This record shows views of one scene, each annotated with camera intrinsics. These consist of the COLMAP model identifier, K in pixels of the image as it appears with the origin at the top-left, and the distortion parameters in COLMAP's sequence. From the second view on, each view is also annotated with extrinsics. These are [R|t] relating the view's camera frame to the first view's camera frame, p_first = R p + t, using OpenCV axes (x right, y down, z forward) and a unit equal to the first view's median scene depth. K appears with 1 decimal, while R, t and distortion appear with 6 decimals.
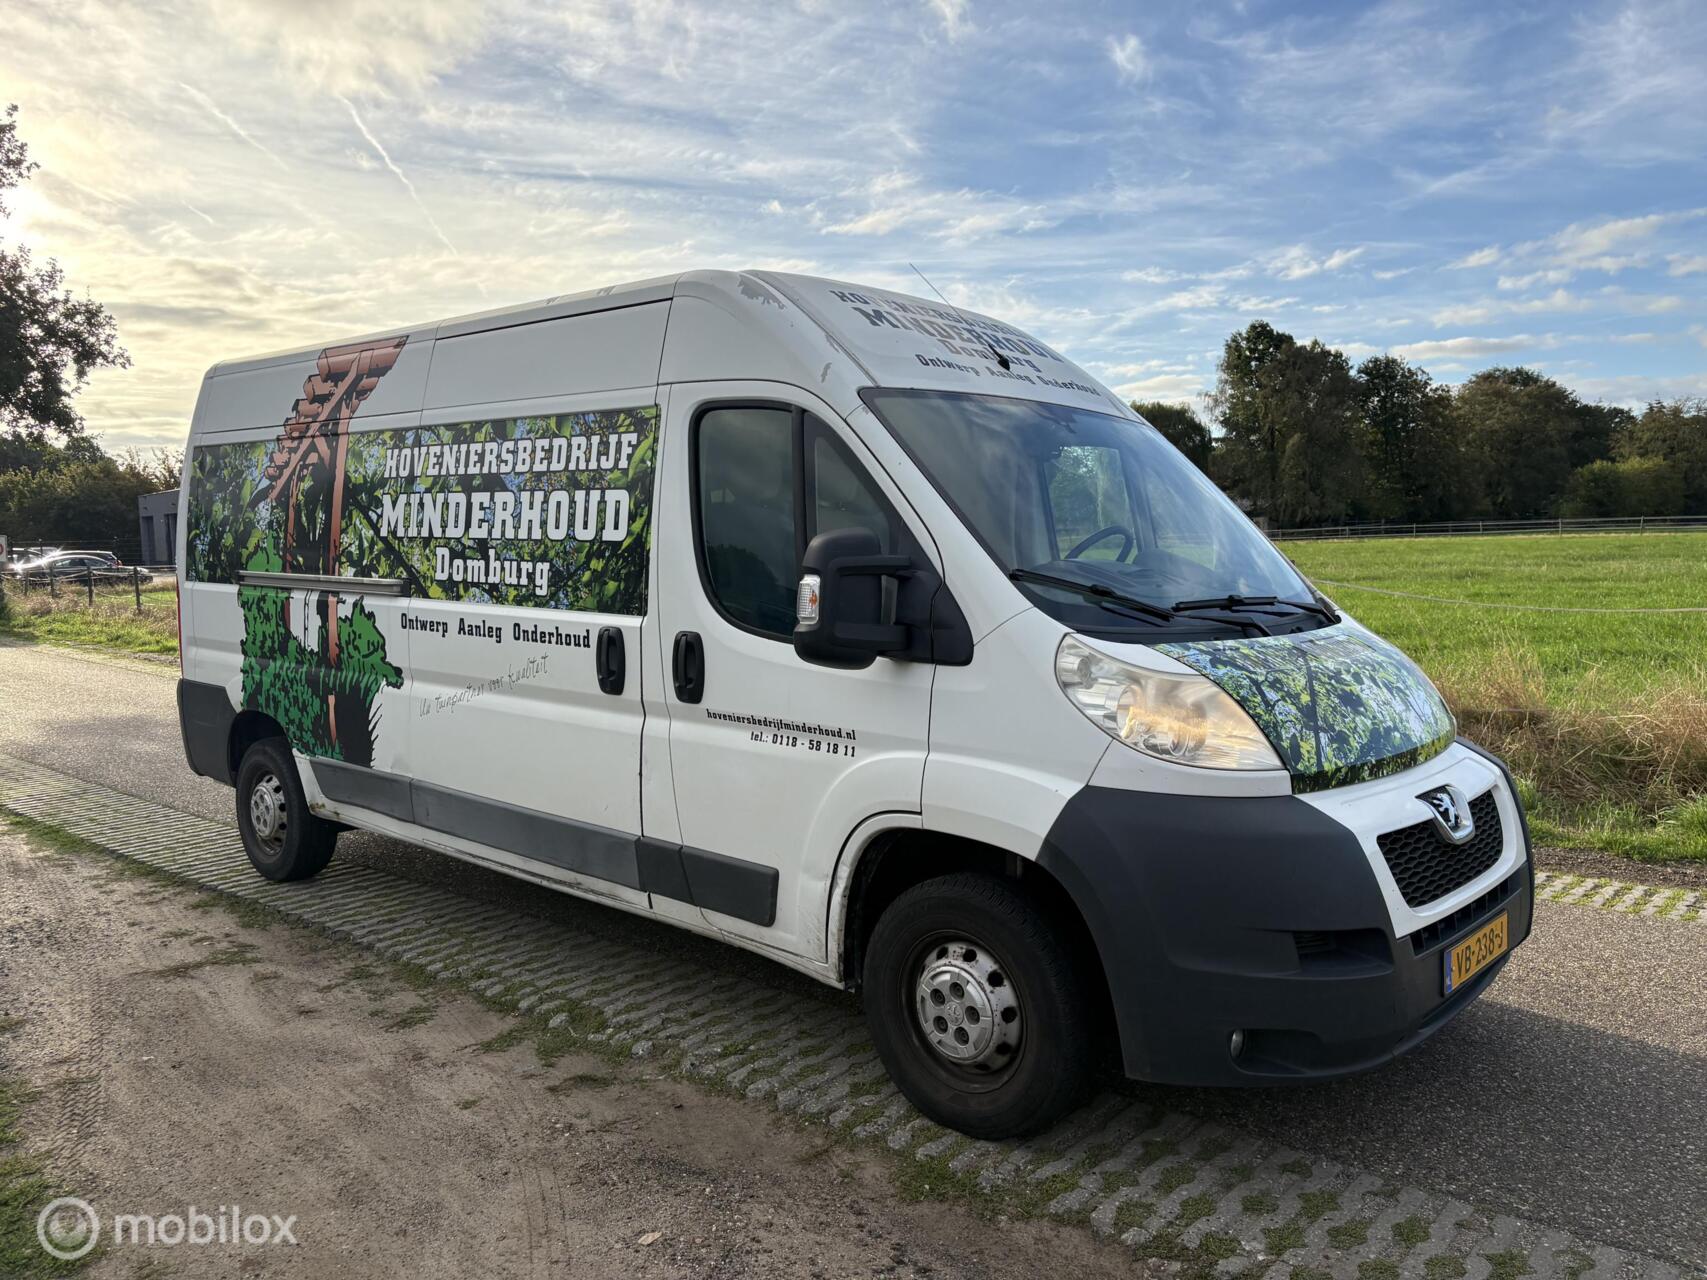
lens RADIAL K [[1291.3, 0, 857.7], [0, 1291.3, 639.7], [0, 0, 1]] dist [0.017580, 0.001505]
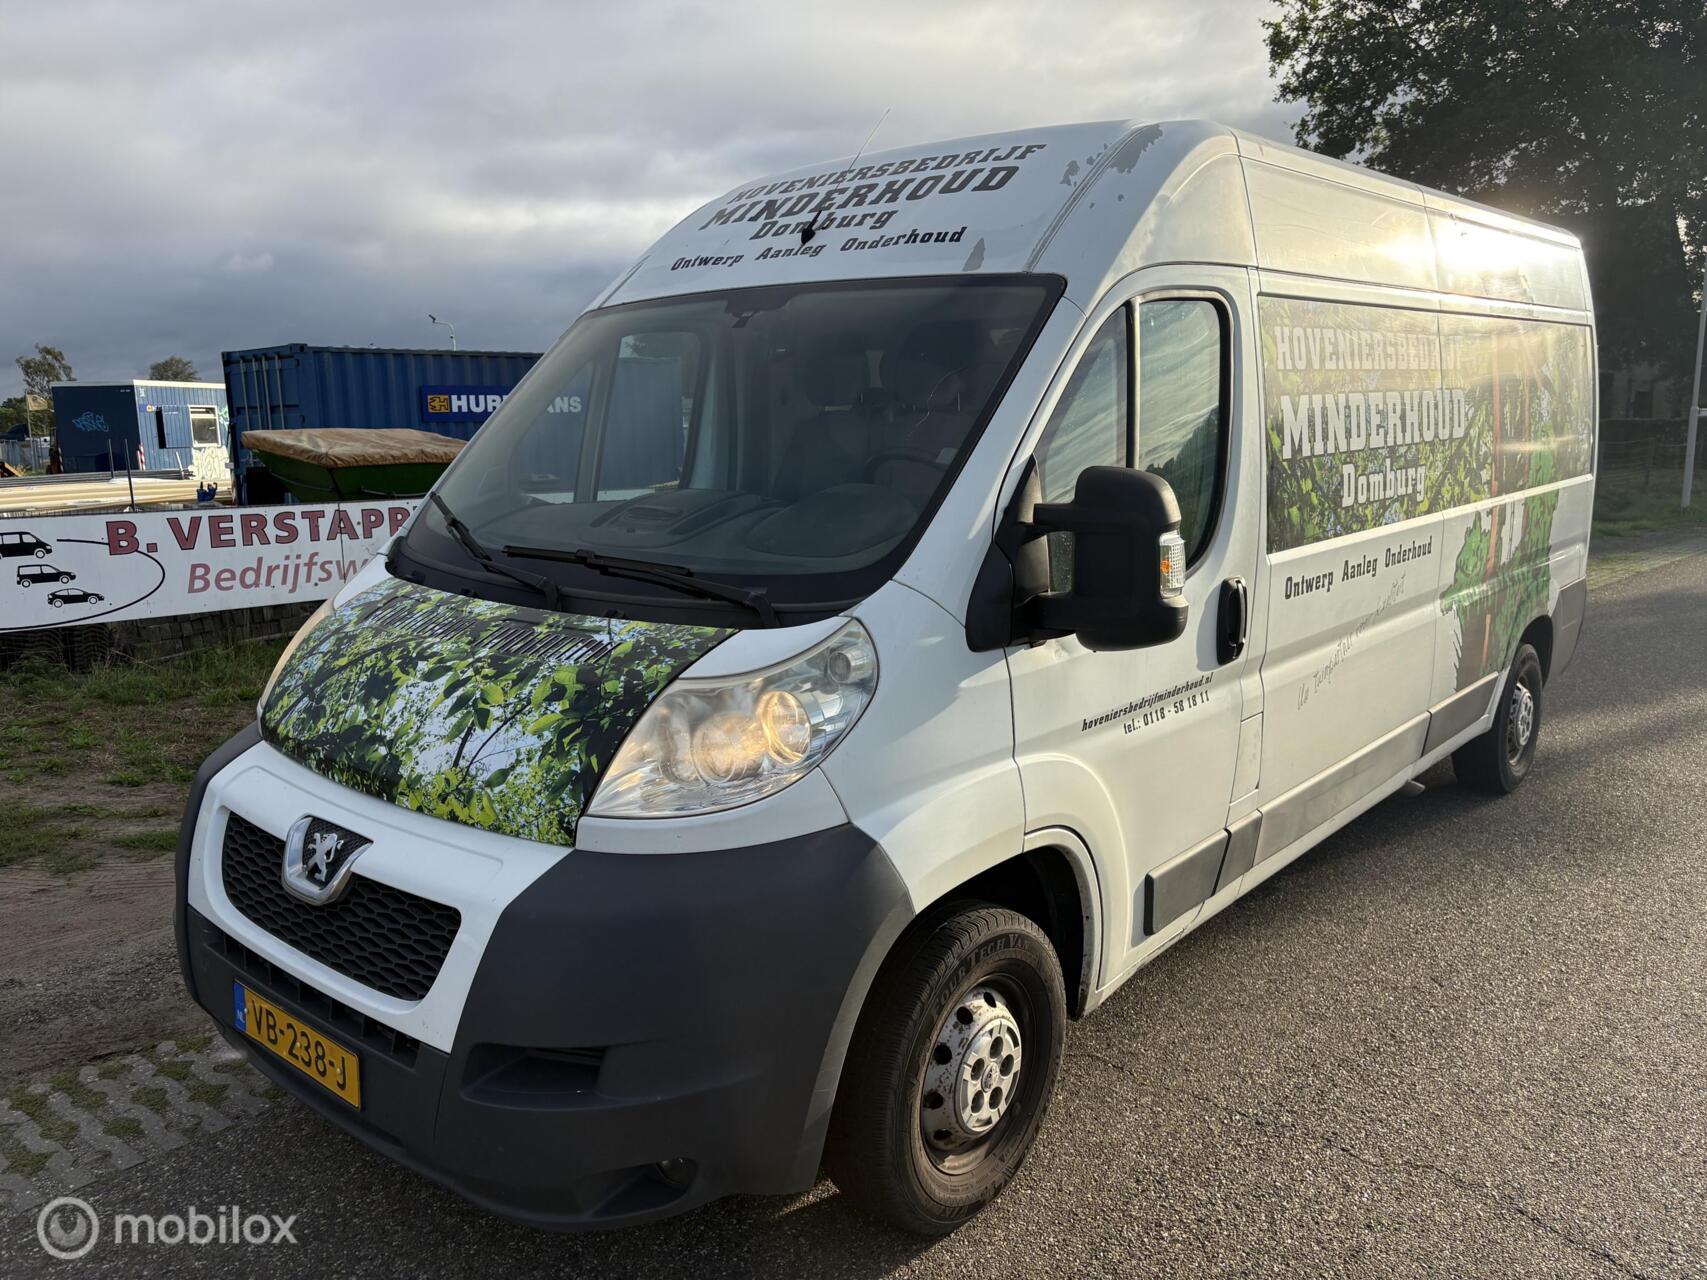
lens RADIAL K [[1297.4, 0, 848.7], [0, 1297.4, 643.1], [0, 0, 1]] dist [0.005982, 0.000421]
pose [[0.010063, 0.181413, -0.983355, 0.908606], [-0.061279, 0.981669, 0.180475, -0.110172], [0.998070, 0.058443, 0.020995, 0.992881]]
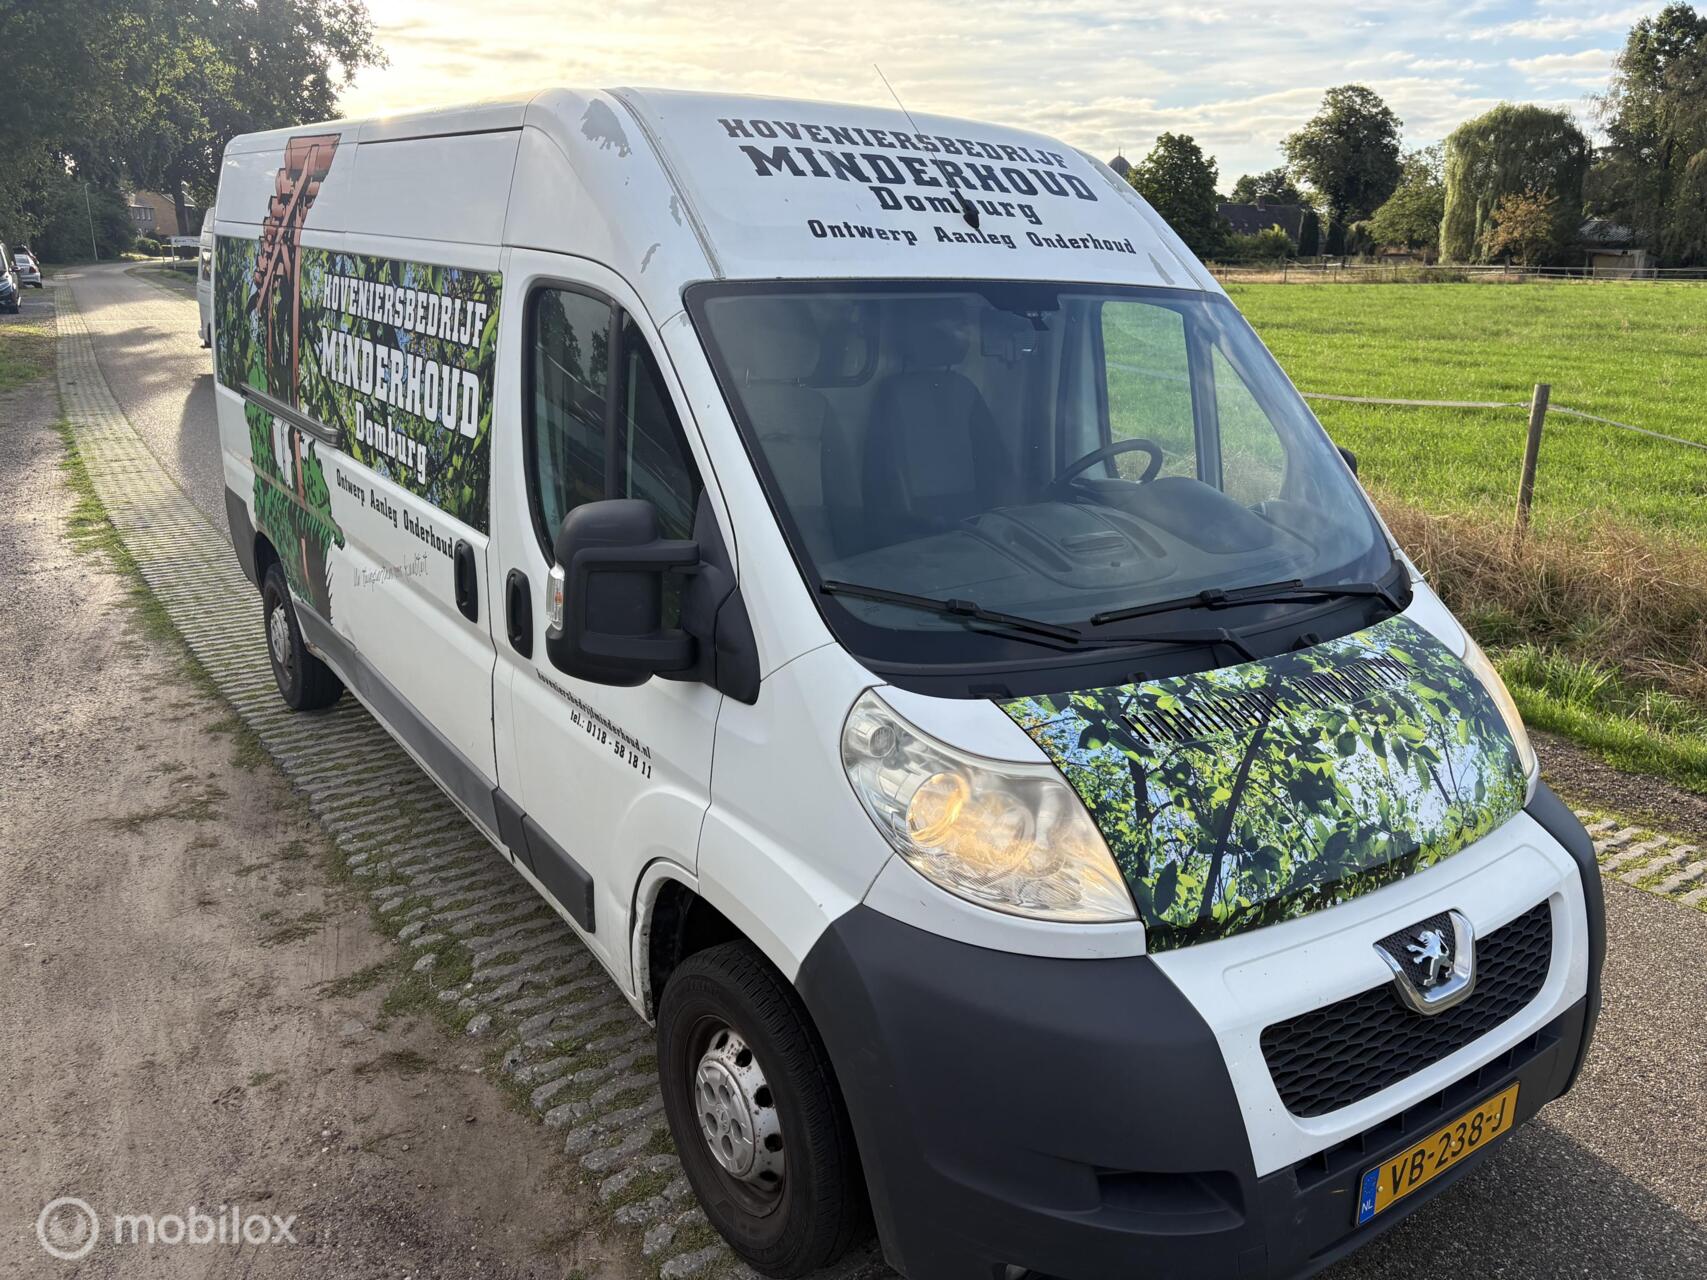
lens RADIAL K [[1292.8, 0, 853.5], [0, 1292.8, 640.0], [0, 0, 1]] dist [0.015294, 0.003950]
pose [[0.973449, 0.097679, -0.207018, 0.216748], [-0.051152, 0.974338, 0.219200, -0.134864], [0.223117, -0.202790, 0.953465, 0.229413]]
